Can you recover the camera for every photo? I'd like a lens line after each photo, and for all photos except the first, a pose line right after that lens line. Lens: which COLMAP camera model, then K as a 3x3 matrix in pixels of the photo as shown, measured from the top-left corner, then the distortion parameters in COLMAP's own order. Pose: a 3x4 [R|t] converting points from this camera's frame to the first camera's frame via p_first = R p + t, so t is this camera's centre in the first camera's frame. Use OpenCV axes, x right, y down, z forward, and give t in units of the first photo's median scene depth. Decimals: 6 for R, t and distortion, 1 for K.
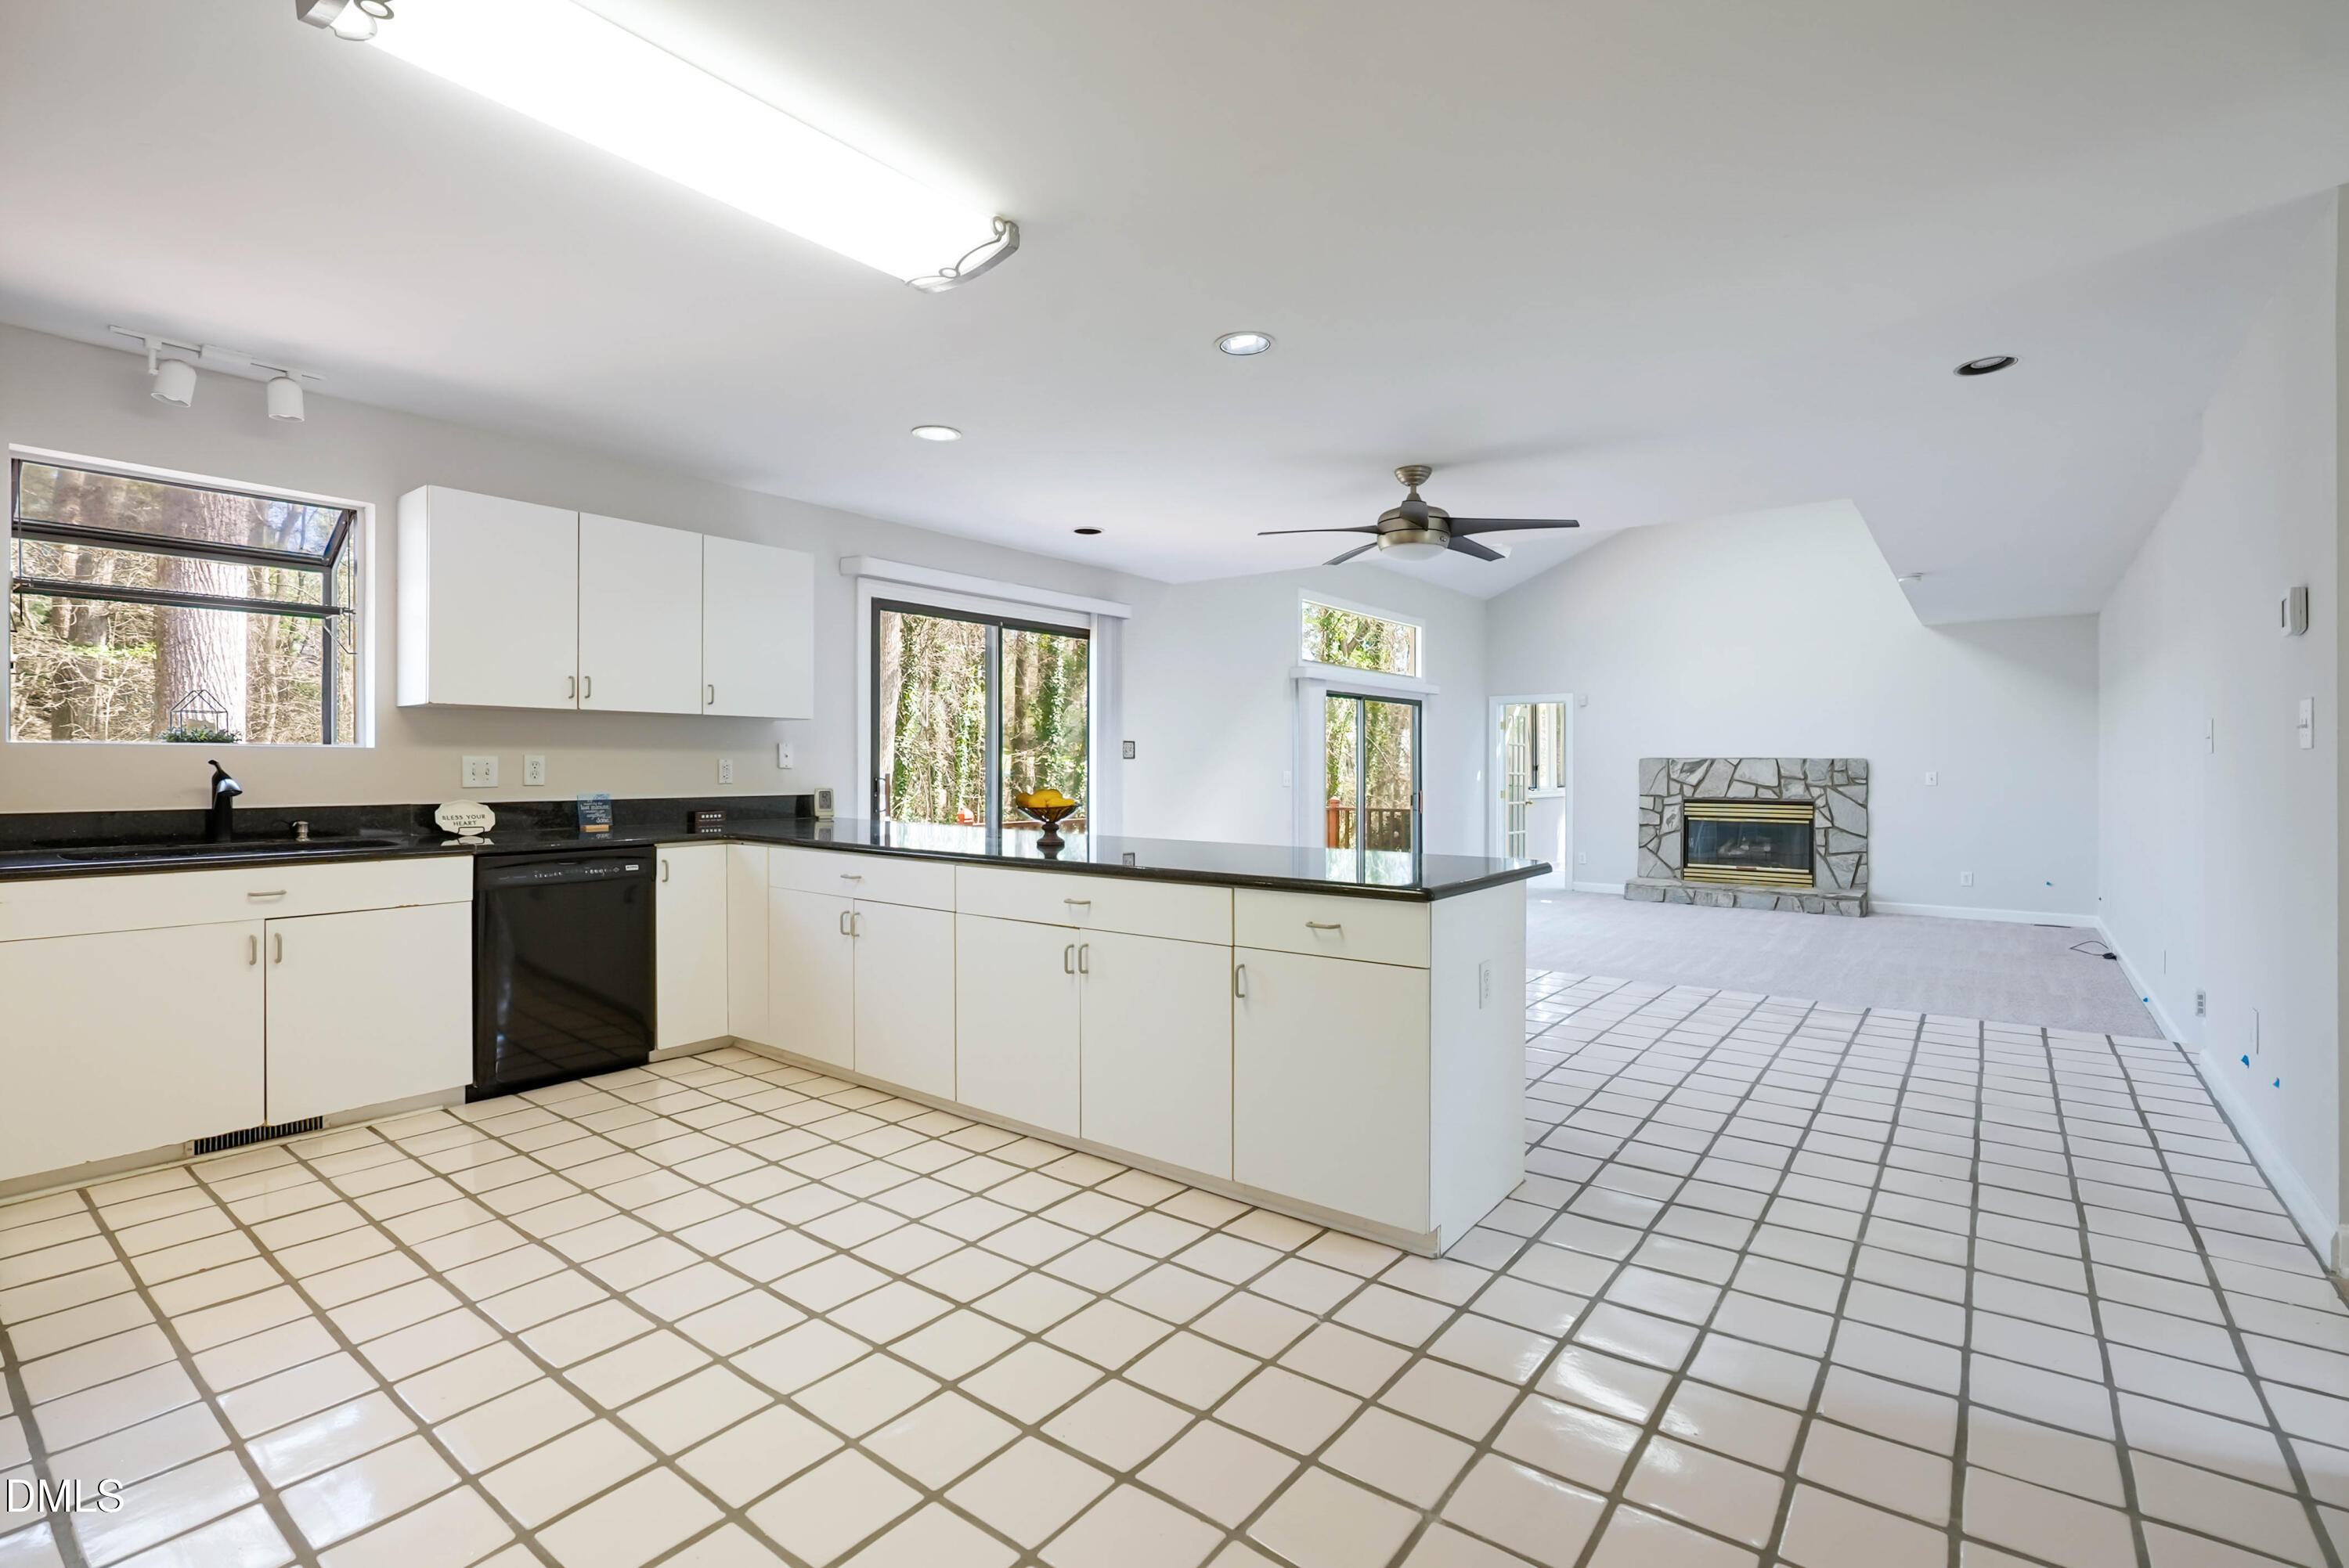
lens RADIAL K [[1066.4, 0, 1174.6], [0, 1066.4, 762.8], [0, 0, 1]] dist [-0.009207, 0.005208]
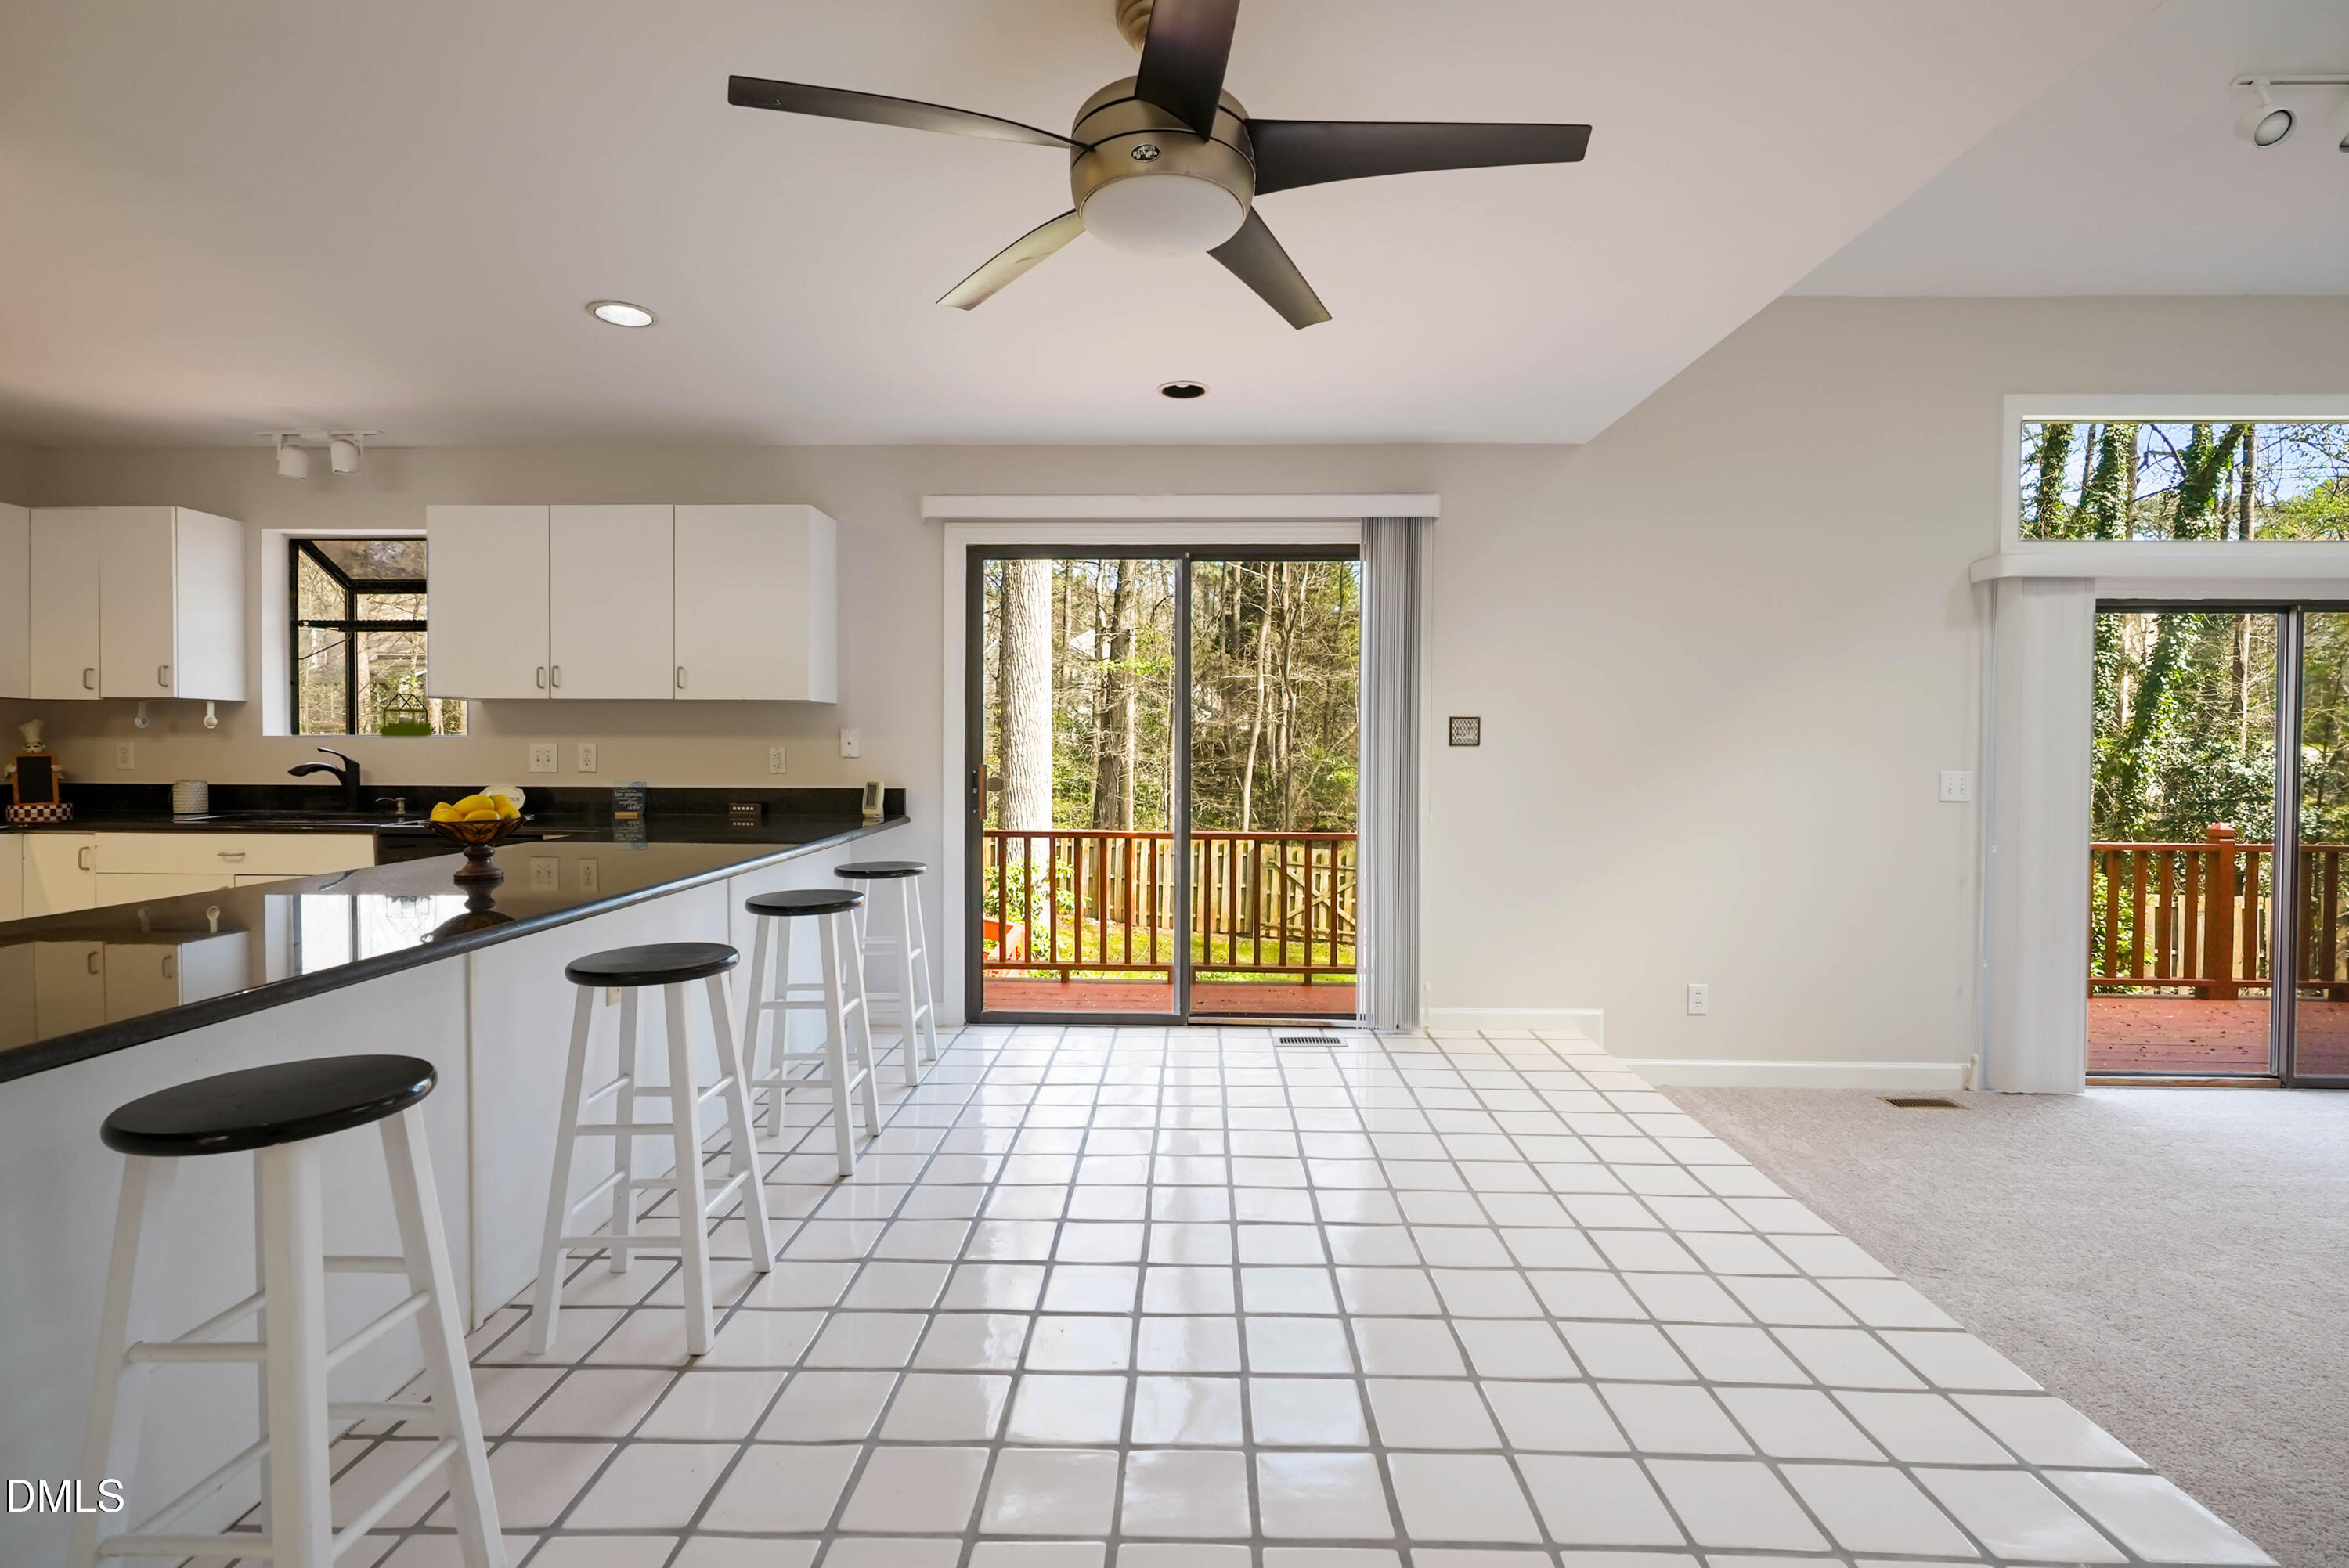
lens RADIAL K [[1066.4, 0, 1171.3], [0, 1066.4, 765.3], [0, 0, 1]] dist [-0.009207, 0.005208]
pose [[0.588209, 0.014367, -0.808581, 0.675151], [-0.002573, 0.999870, 0.015894, -0.004182], [0.808705, -0.007268, 0.588170, 0.955495]]
